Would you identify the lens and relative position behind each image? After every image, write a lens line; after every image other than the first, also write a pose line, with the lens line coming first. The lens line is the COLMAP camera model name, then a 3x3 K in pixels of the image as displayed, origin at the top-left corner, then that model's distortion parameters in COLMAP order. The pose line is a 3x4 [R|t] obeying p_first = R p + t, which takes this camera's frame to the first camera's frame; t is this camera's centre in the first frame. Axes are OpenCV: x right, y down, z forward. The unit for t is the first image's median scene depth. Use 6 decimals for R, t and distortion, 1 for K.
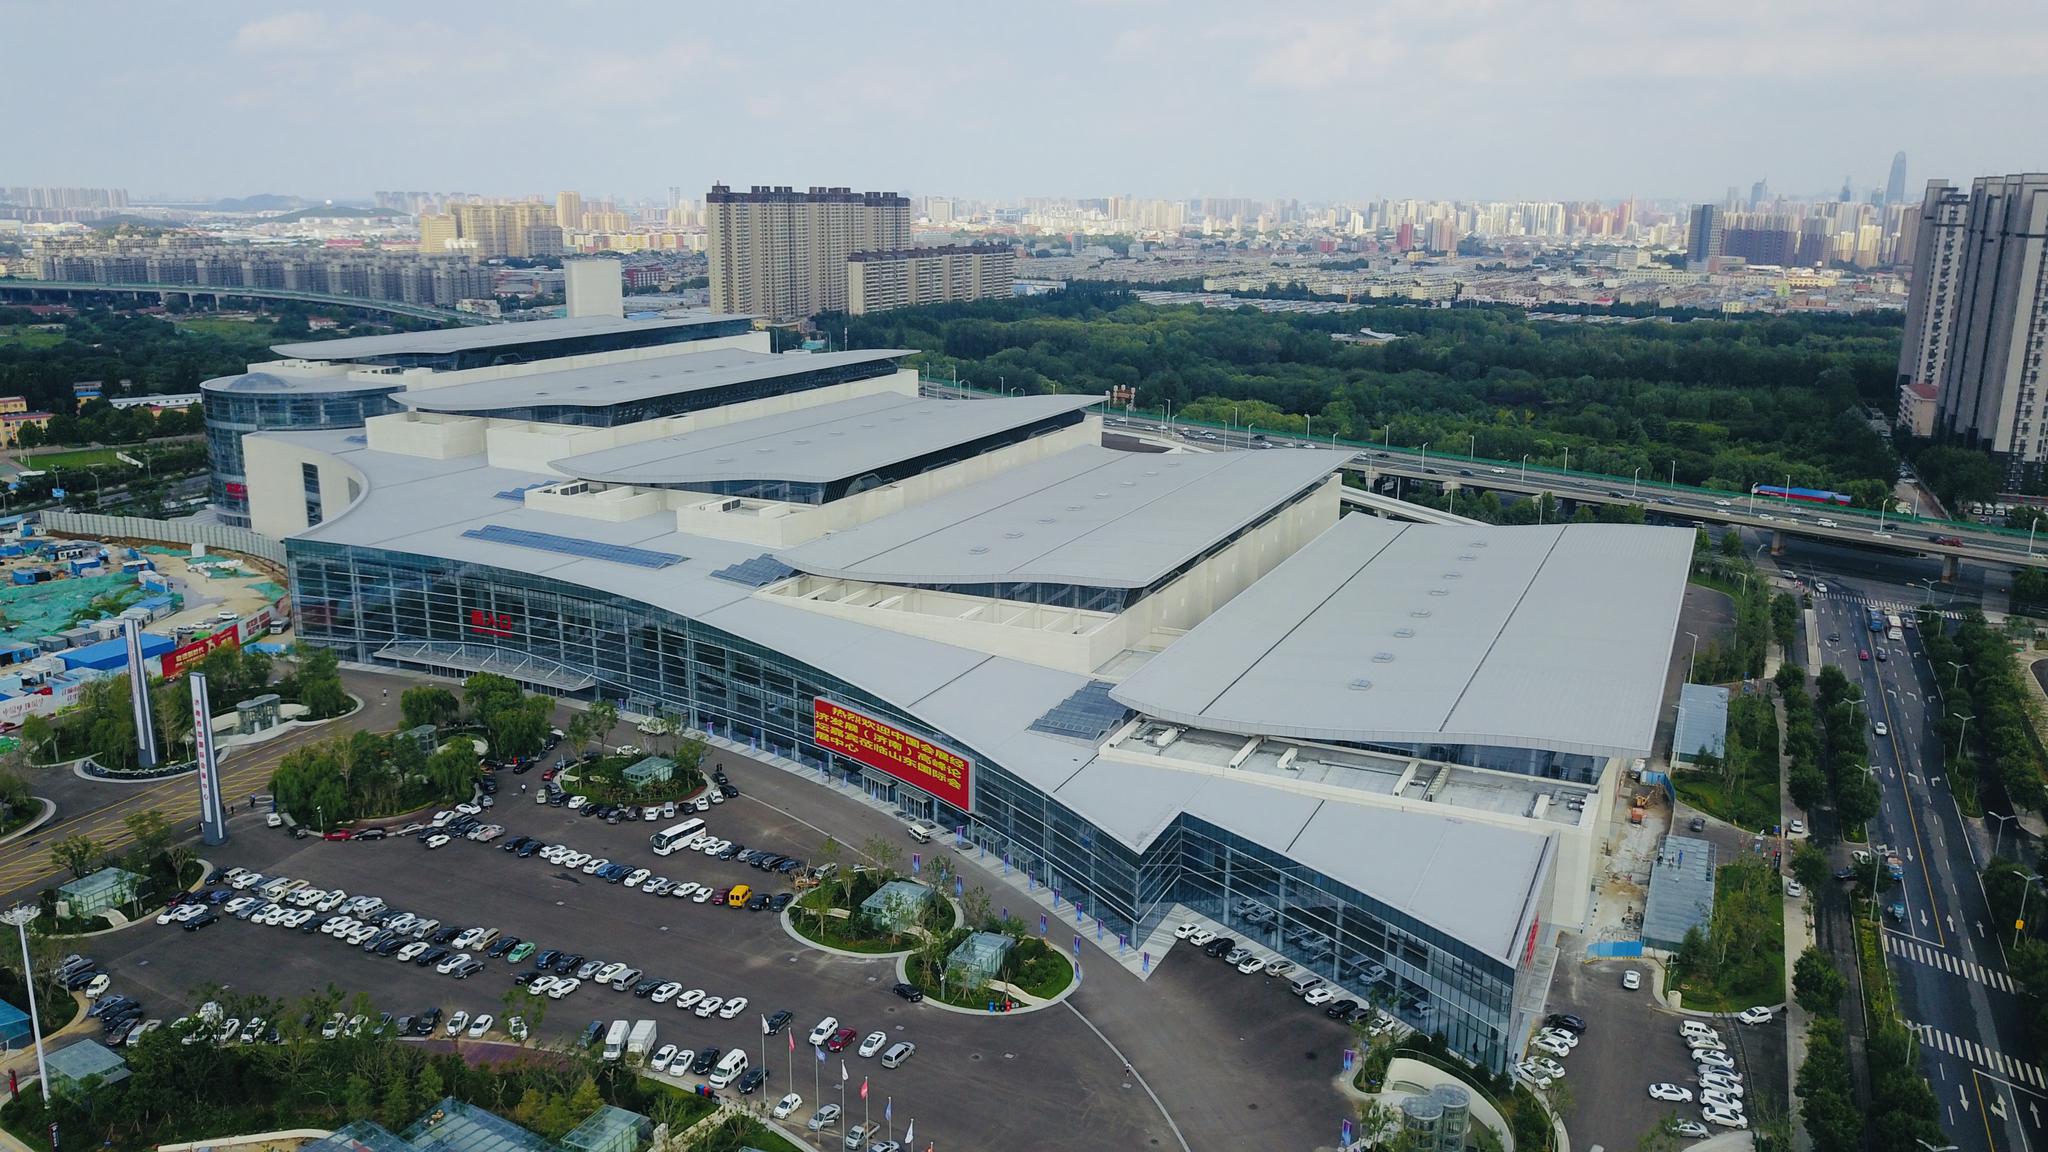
lens RADIAL K [[1562.3, 0, 1024.7], [0, 1562.3, 569.4], [0, 0, 1]] dist [0.019290, -0.018578]
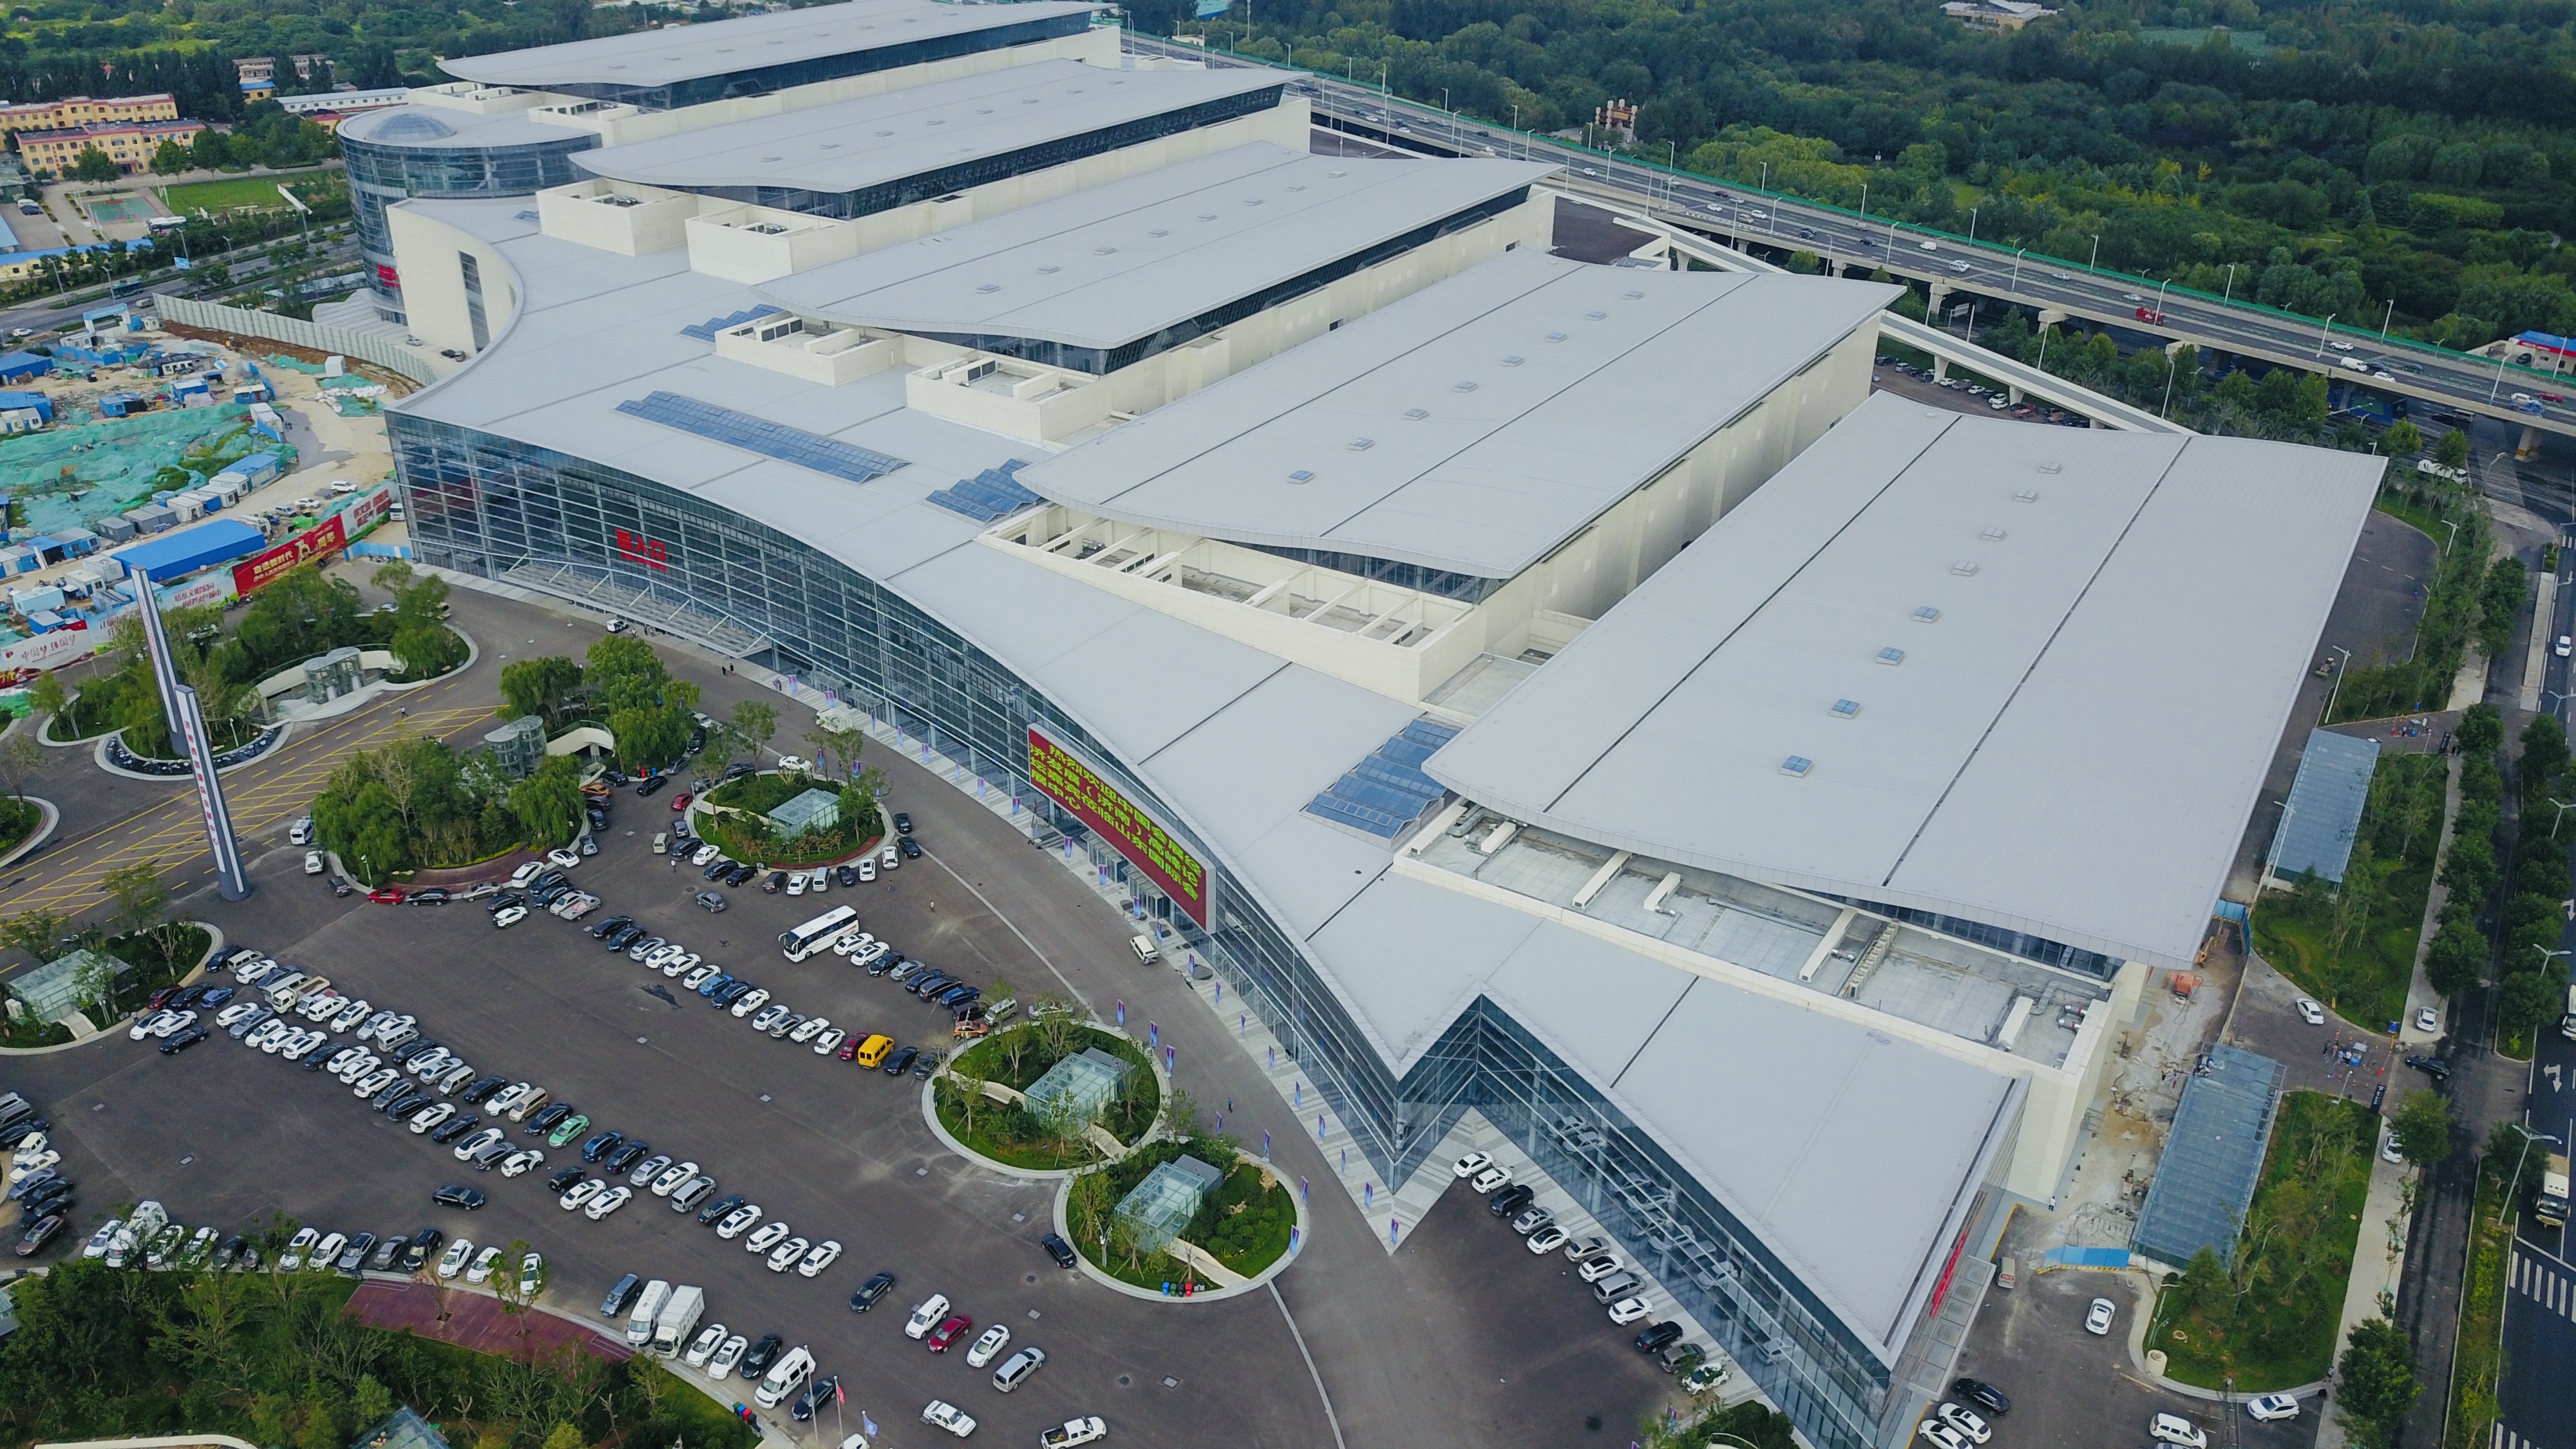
lens RADIAL K [[1965.0, 0, 1286.8], [0, 1965.0, 726.2], [0, 0, 1]] dist [0.019290, -0.018578]
pose [[0.991784, 0.062303, -0.111729, 0.085896], [-0.034498, 0.971289, 0.235388, -0.135500], [0.123187, -0.229600, 0.965458, 0.136651]]
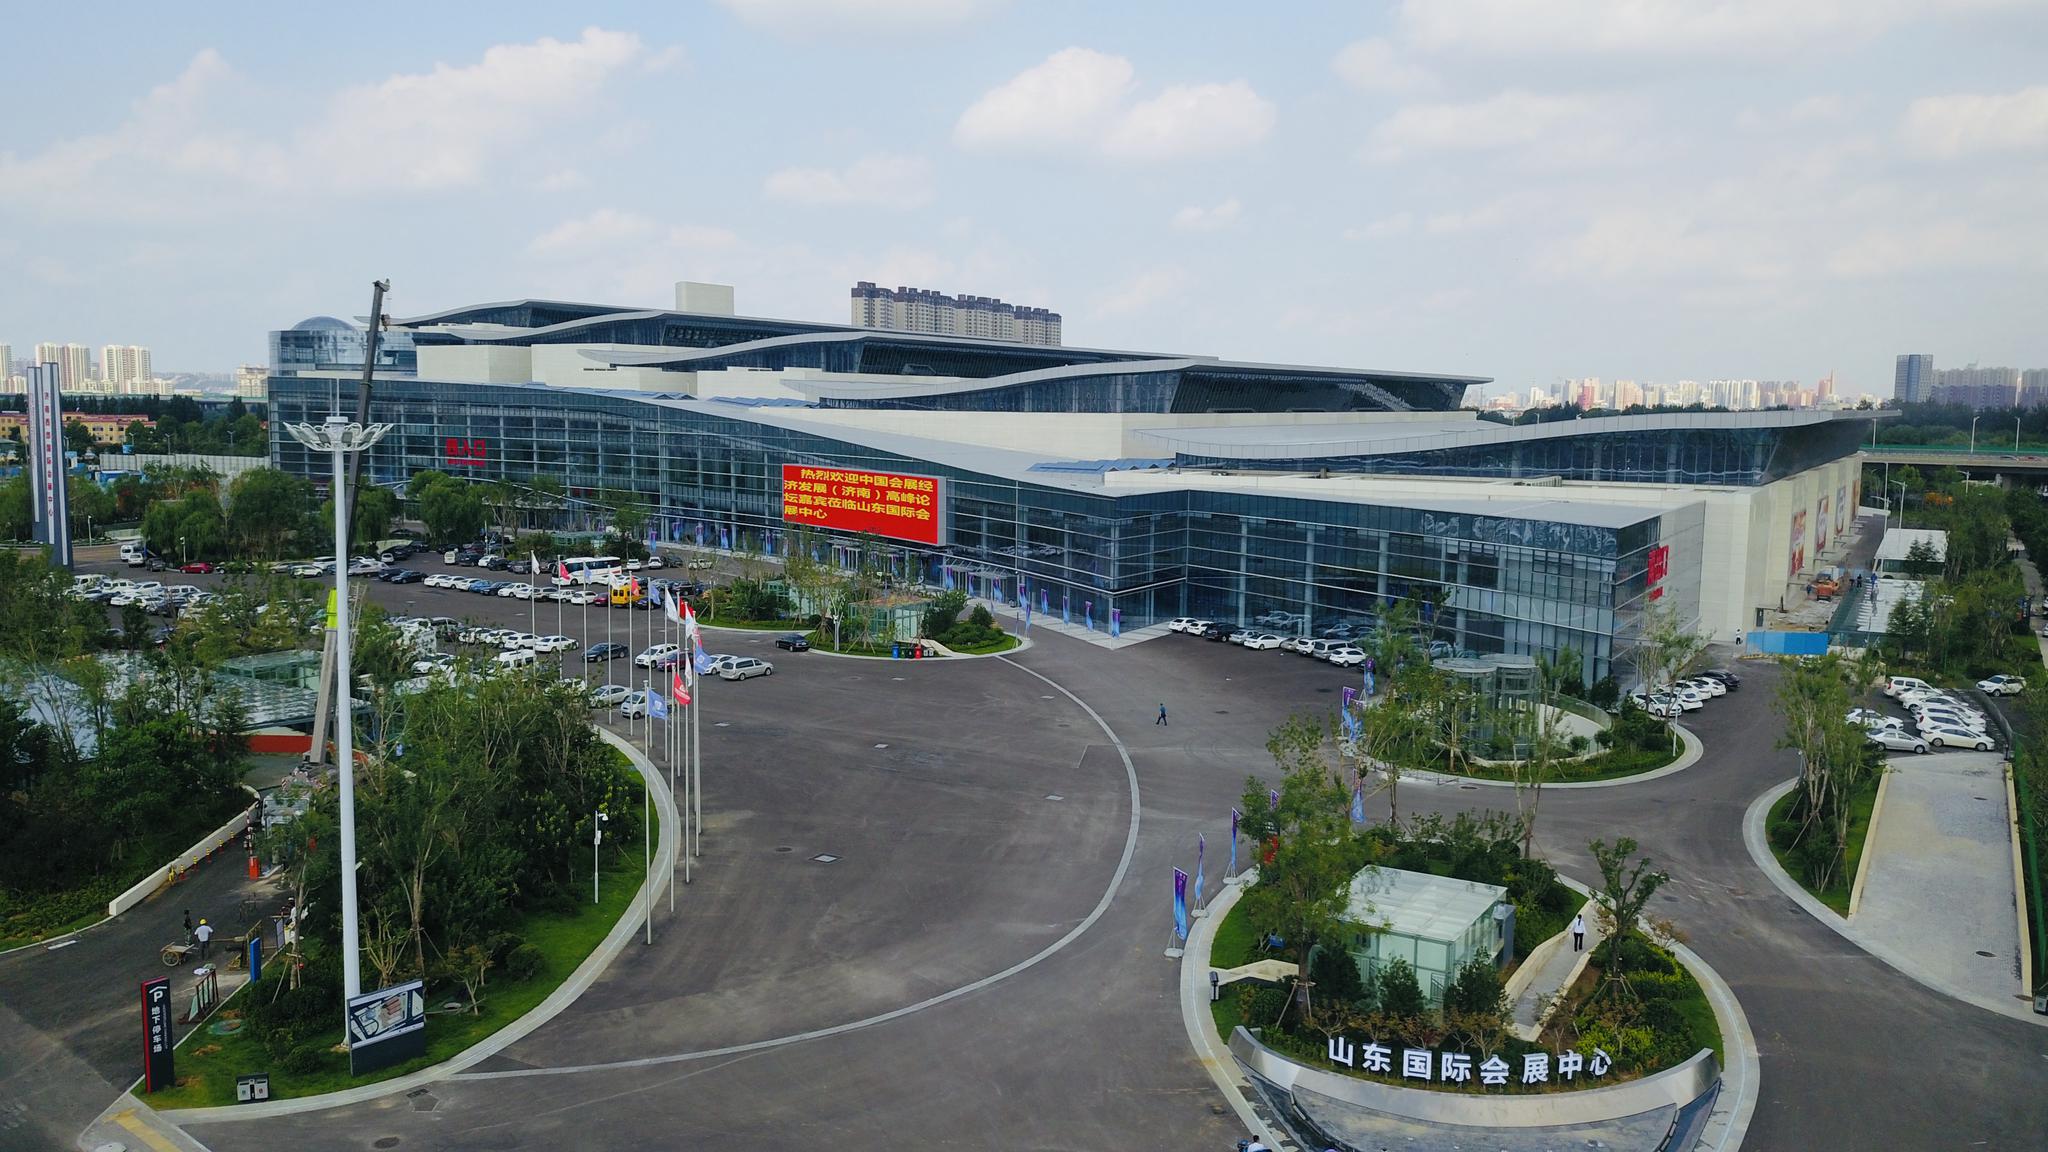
lens RADIAL K [[1562.3, 0, 1022.4], [0, 1562.3, 578.8], [0, 0, 1]] dist [0.019290, -0.018578]
pose [[0.993519, 0.017715, -0.112278, 0.086256], [-0.030713, 0.992877, -0.115121, 0.234418], [0.109439, 0.117823, 0.986986, 0.199522]]
